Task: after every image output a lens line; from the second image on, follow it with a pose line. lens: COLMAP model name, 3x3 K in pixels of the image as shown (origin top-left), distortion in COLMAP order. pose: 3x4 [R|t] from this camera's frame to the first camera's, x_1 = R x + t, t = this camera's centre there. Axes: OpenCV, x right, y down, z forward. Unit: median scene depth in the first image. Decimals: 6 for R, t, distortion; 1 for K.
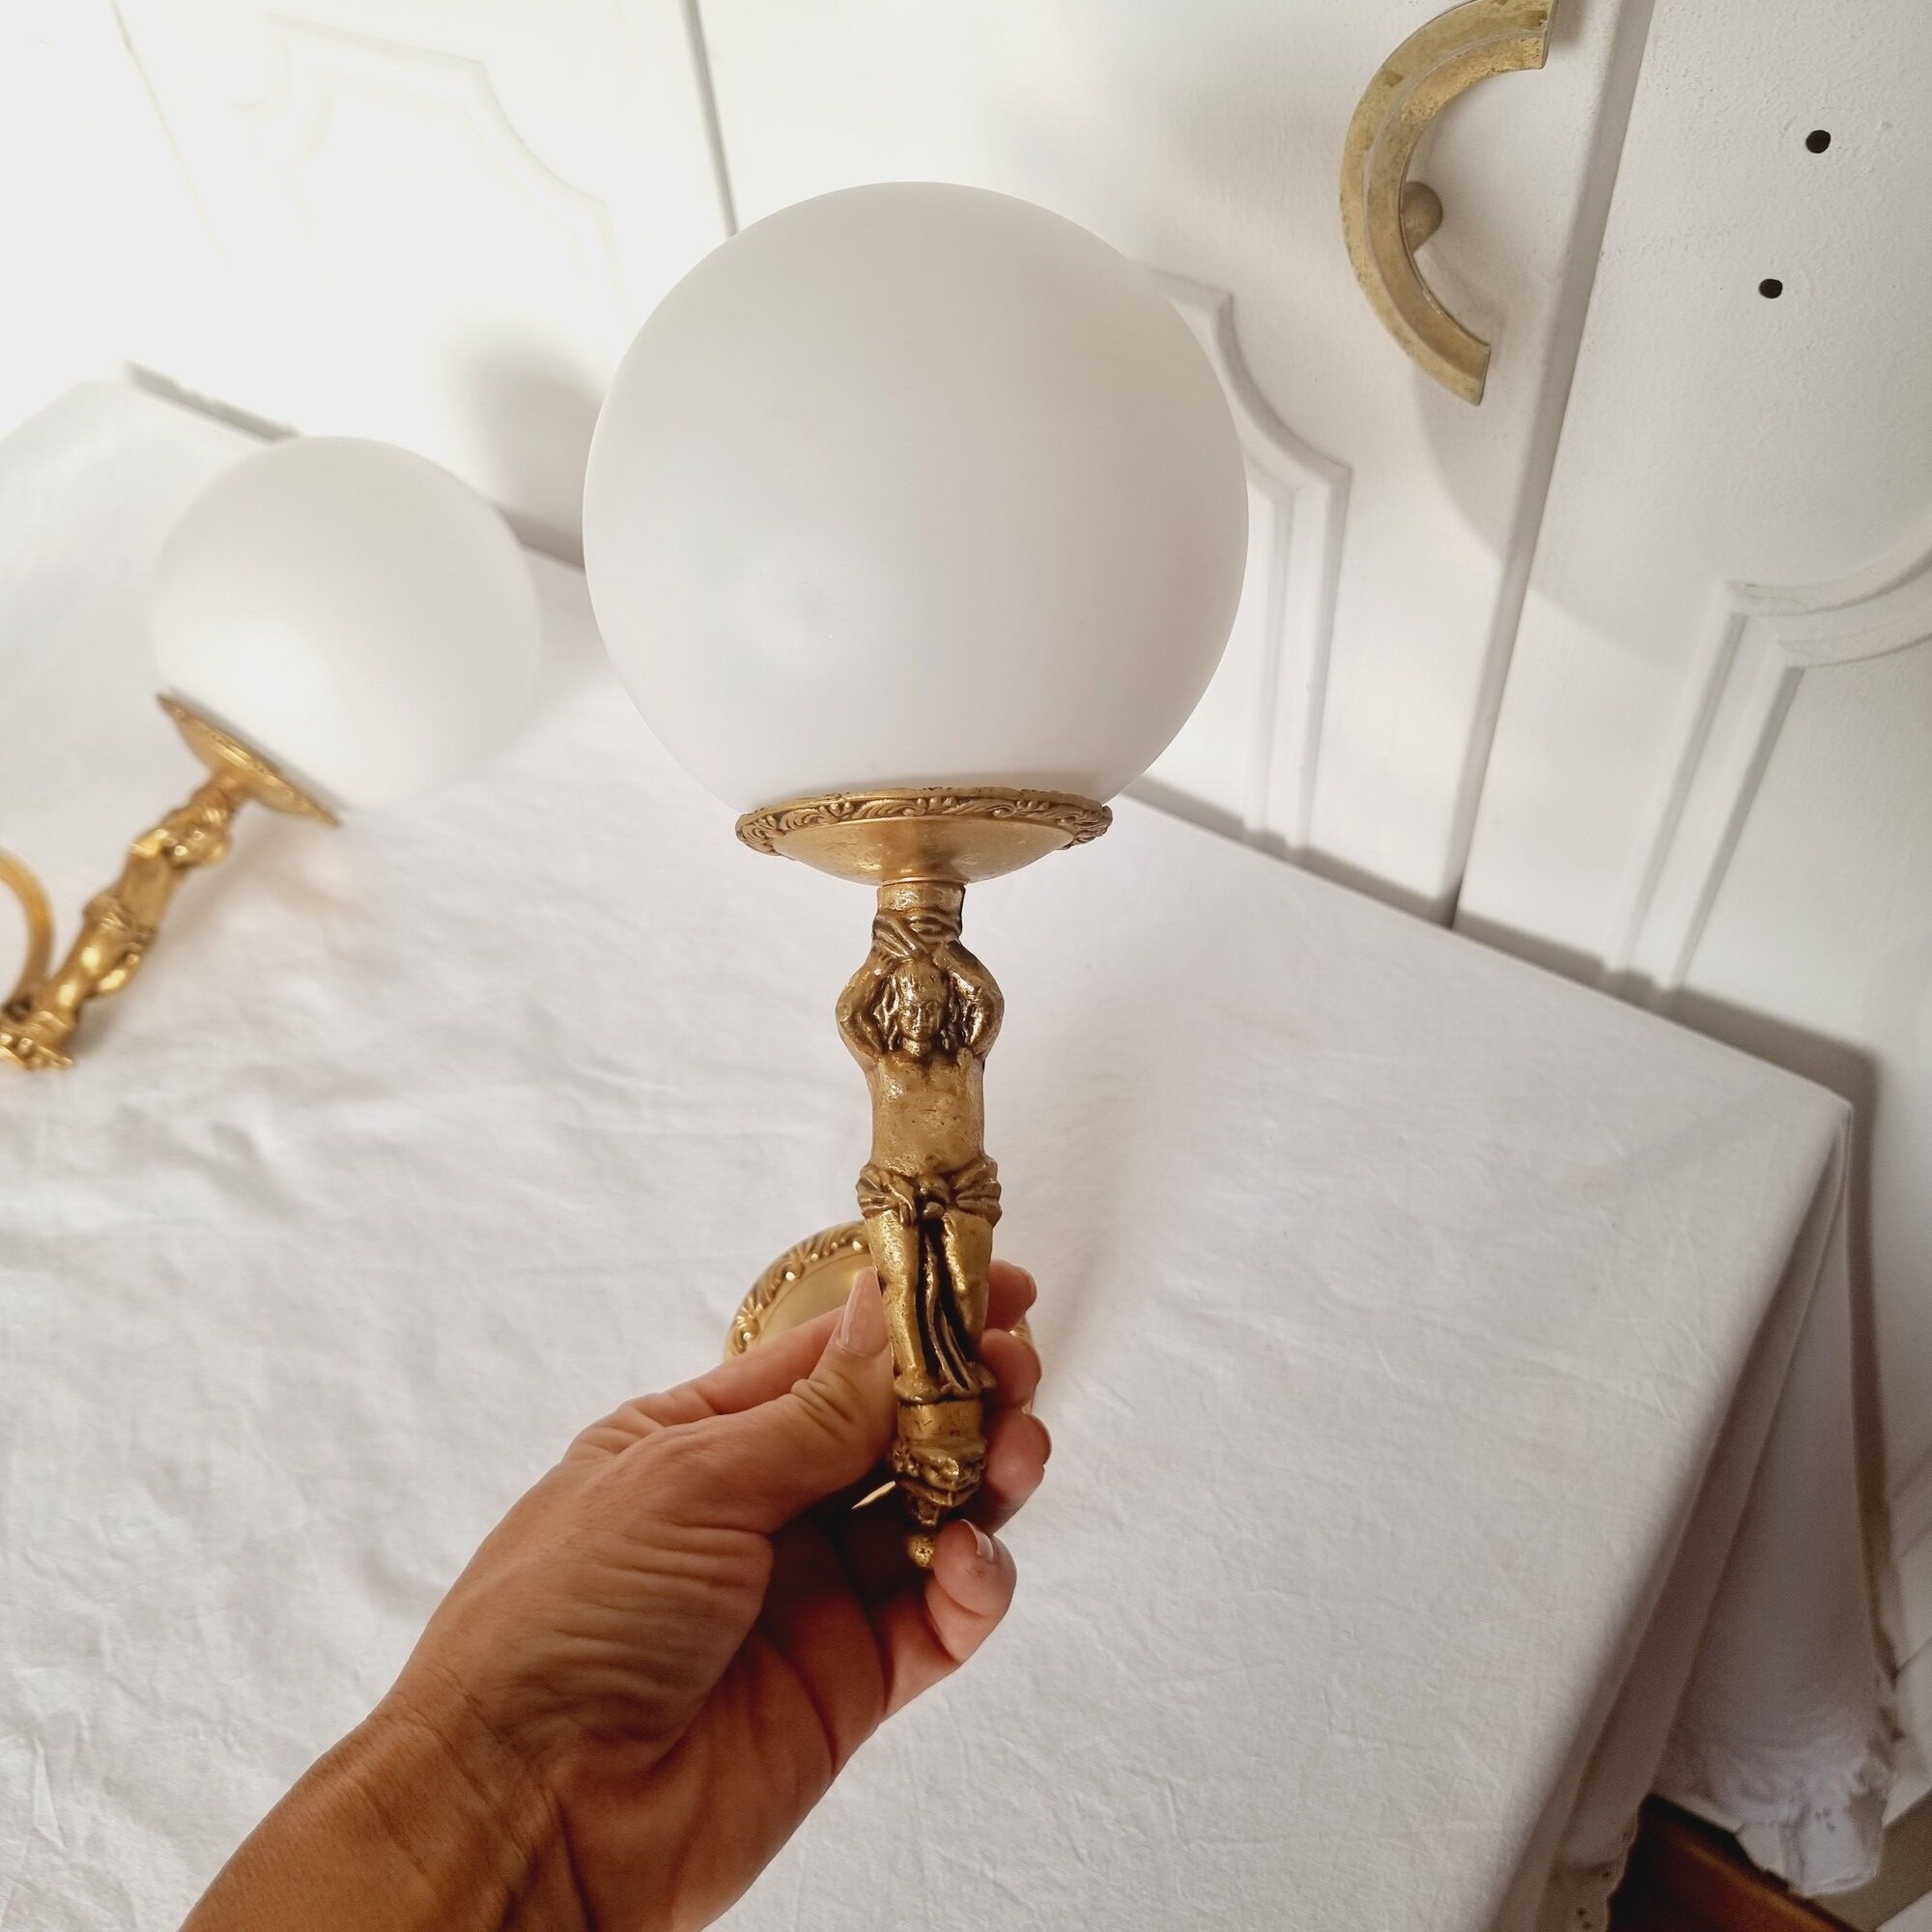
lens RADIAL K [[1851.1, 0, 956.1], [0, 1851.1, 992.0], [0, 0, 1]] dist [0.020538, 0.000000]
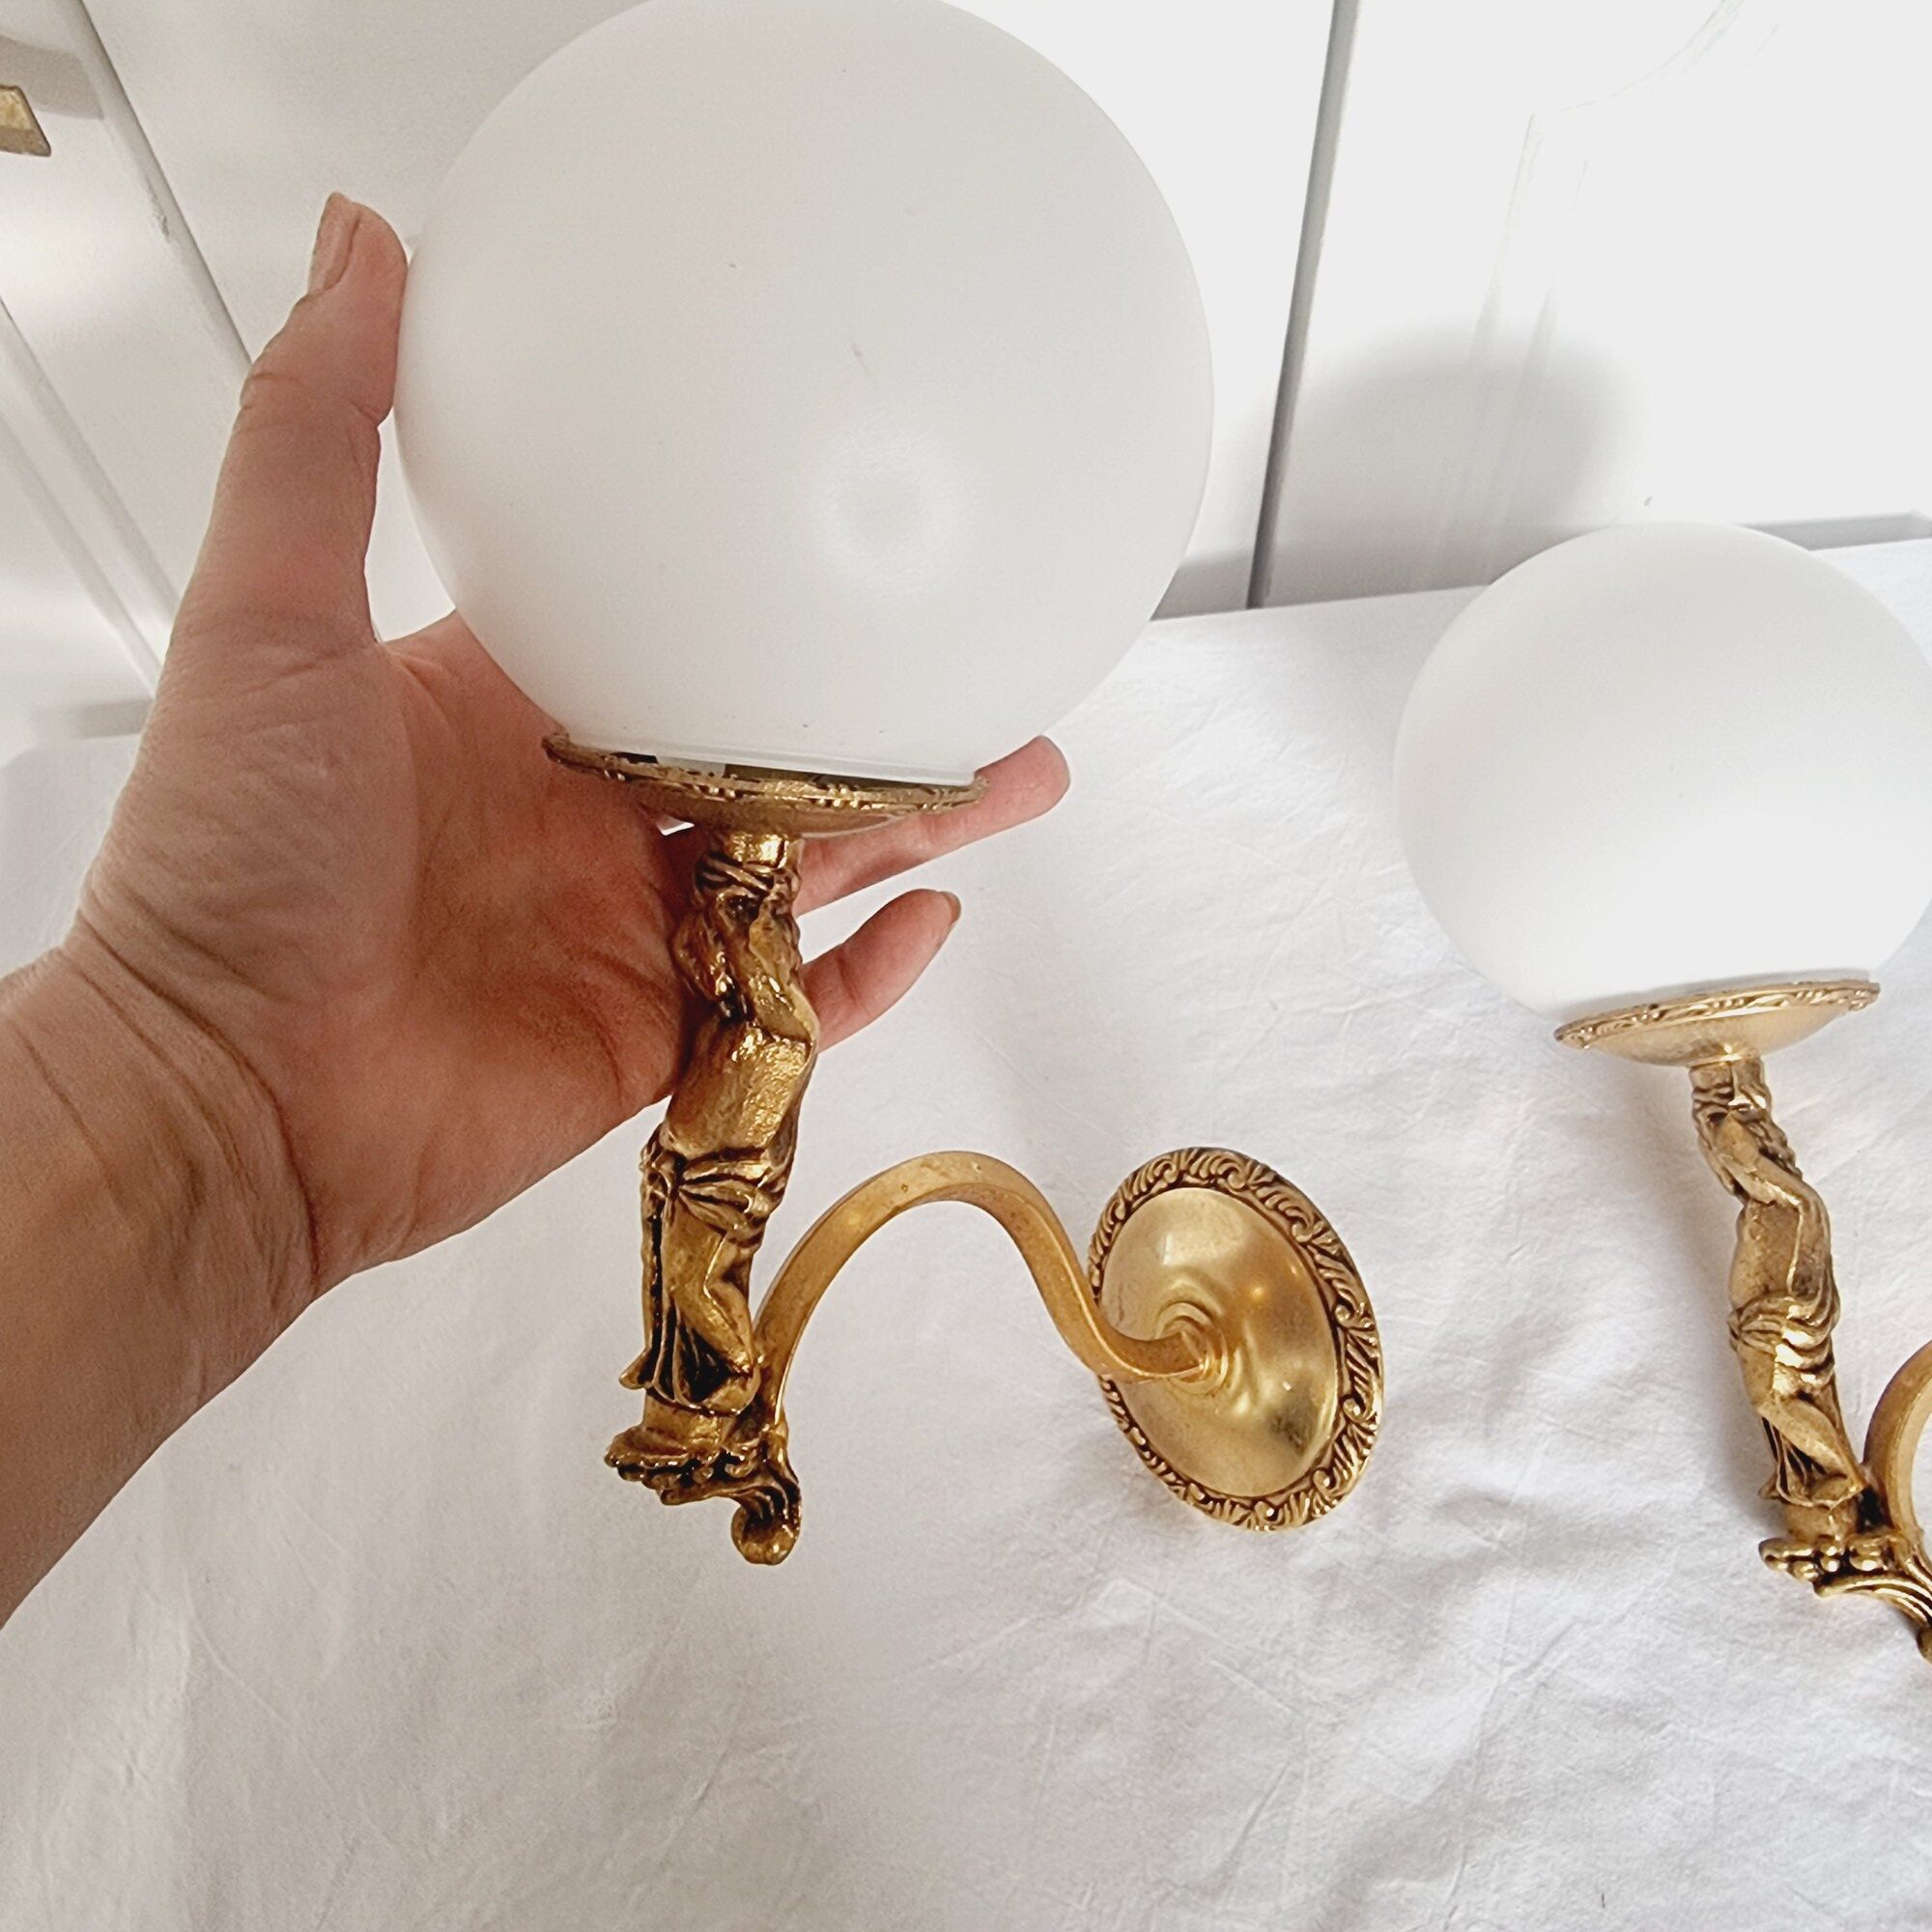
lens RADIAL K [[1853.7, 0, 936.1], [0, 1853.7, 780.8], [0, 0, 1]] dist [-0.000781, 0.000000]
pose [[0.764588, -0.494069, 0.413886, -0.693392], [0.498481, 0.860372, 0.106191, -0.333234], [-0.408561, 0.125122, 0.904114, 0.403160]]
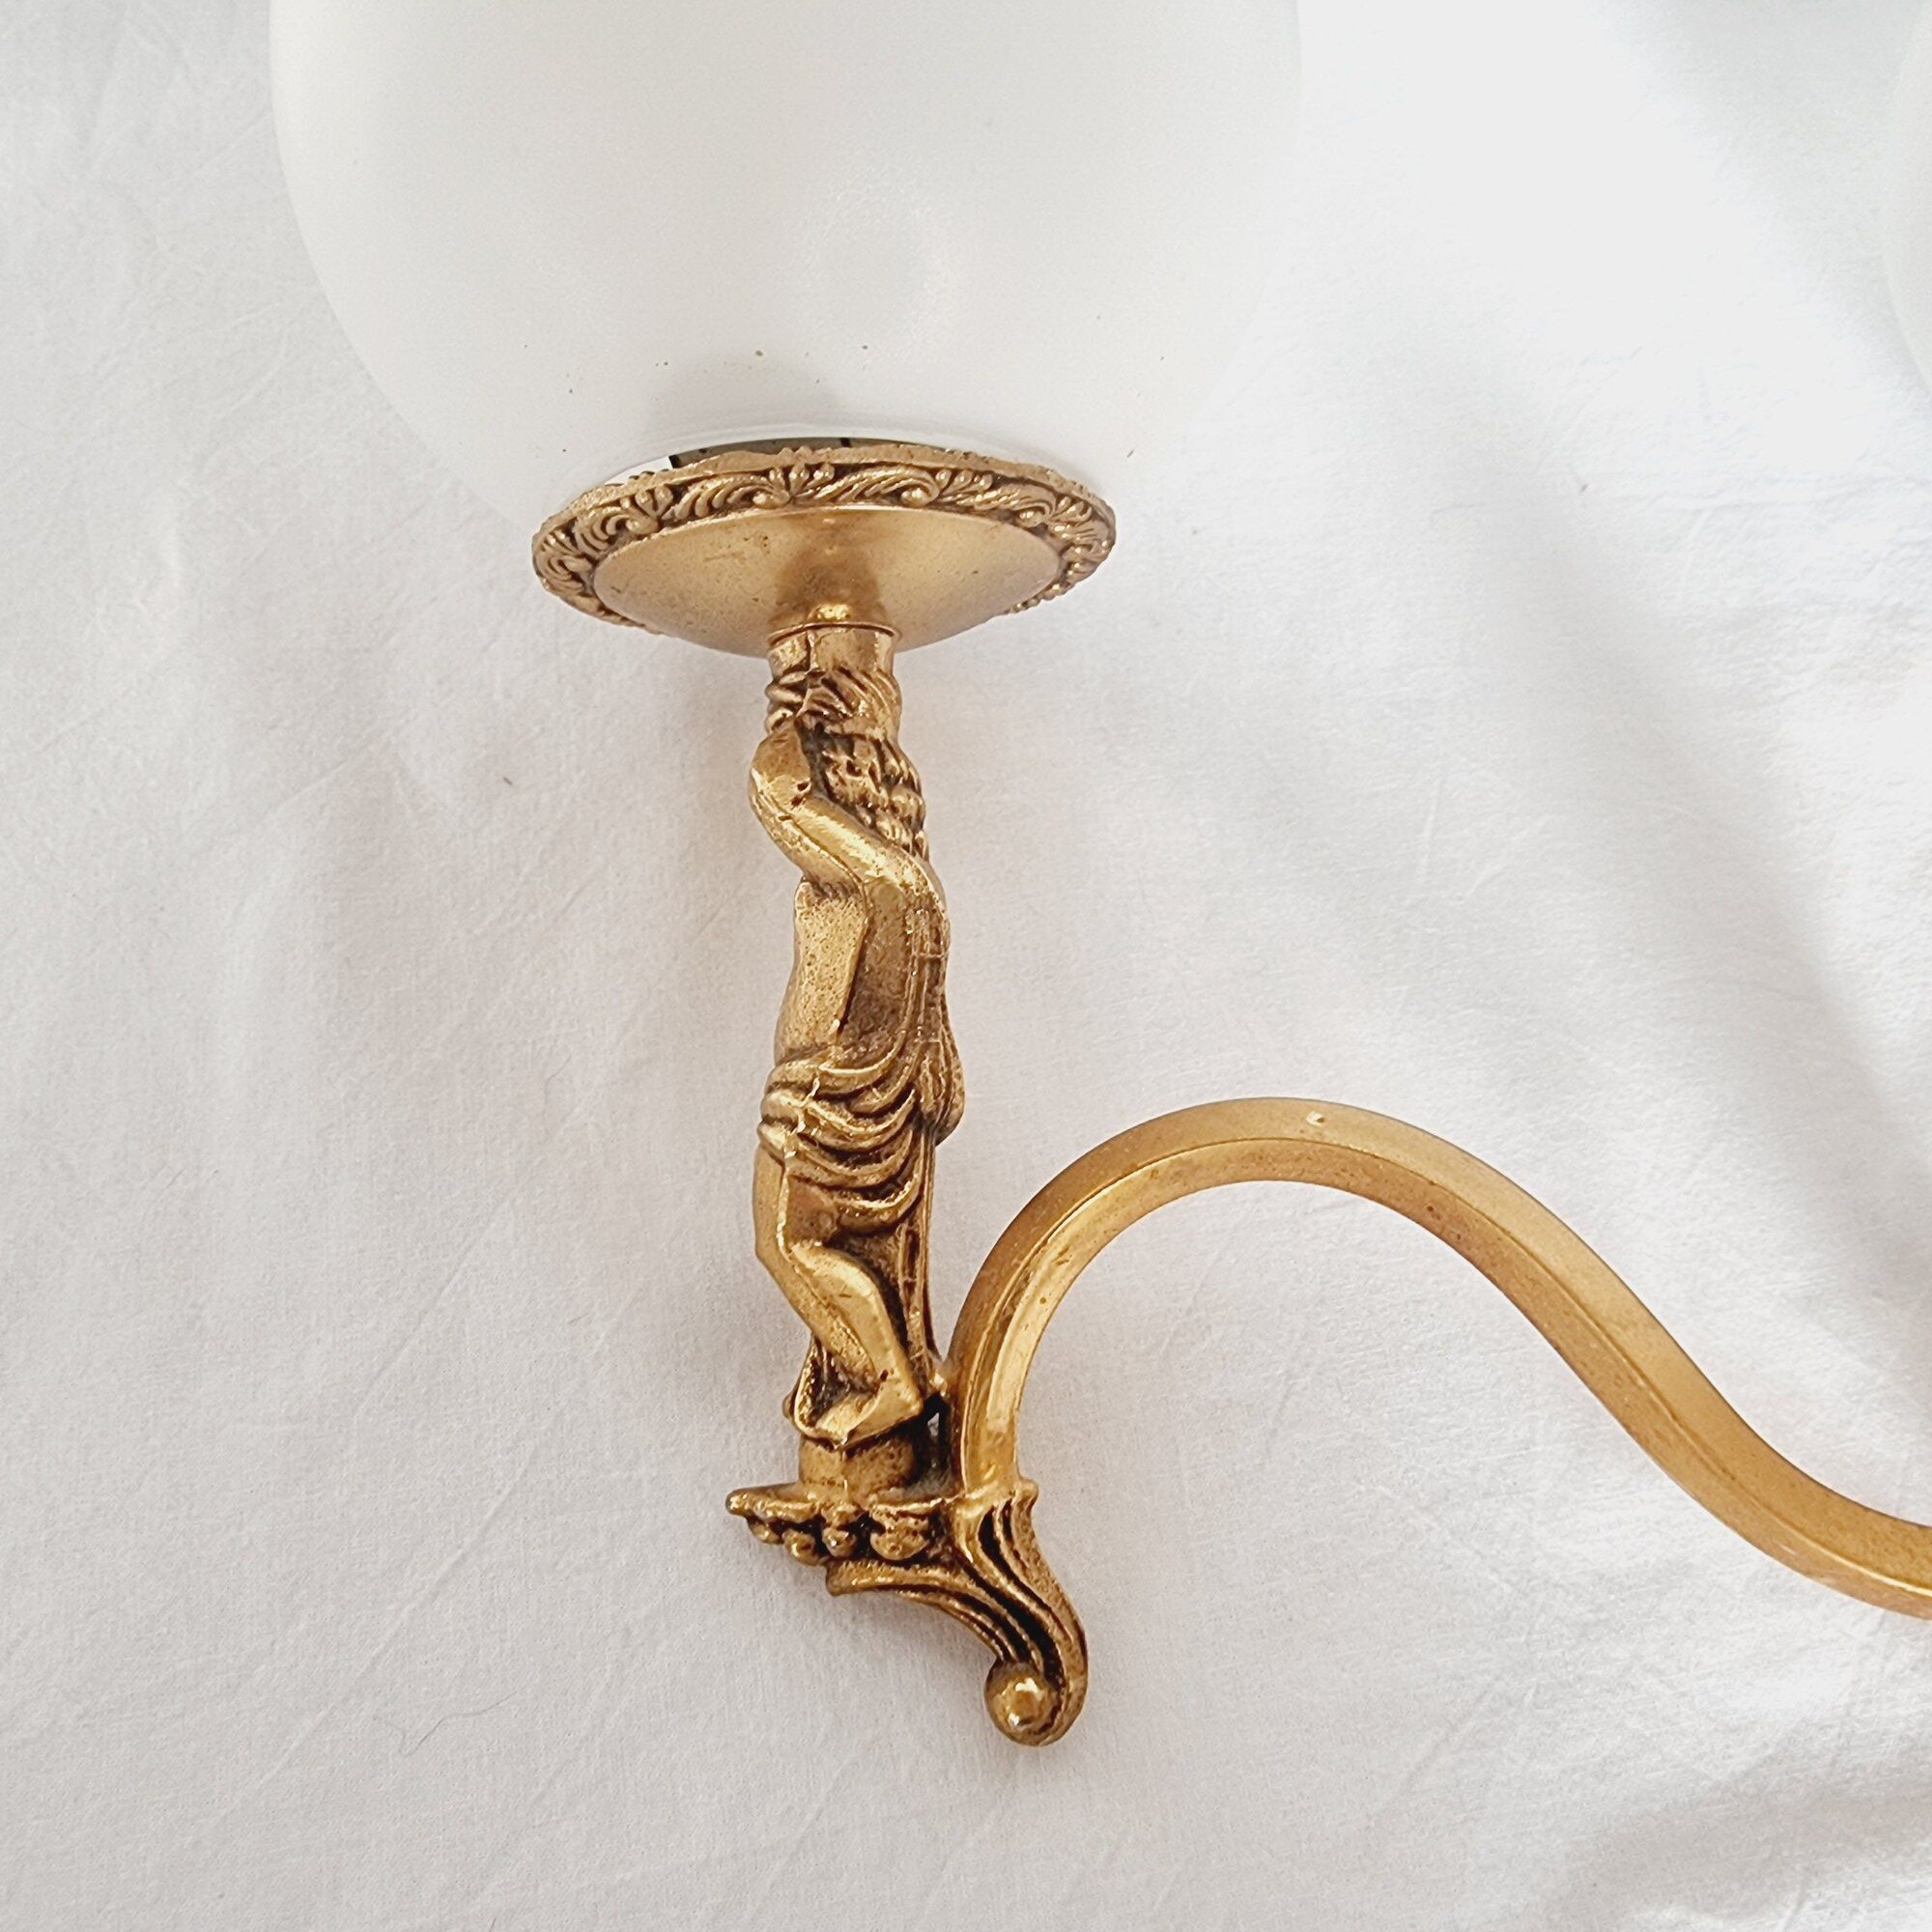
lens RADIAL K [[1822.5, 0, 920.6], [0, 1822.5, 876.6], [0, 0, 1]] dist [-0.001870, 0.000000]
pose [[0.831978, -0.431306, 0.348981, -0.650719], [0.359967, 0.898282, 0.252018, -0.177066], [-0.422180, -0.084052, 0.902607, 0.723405]]
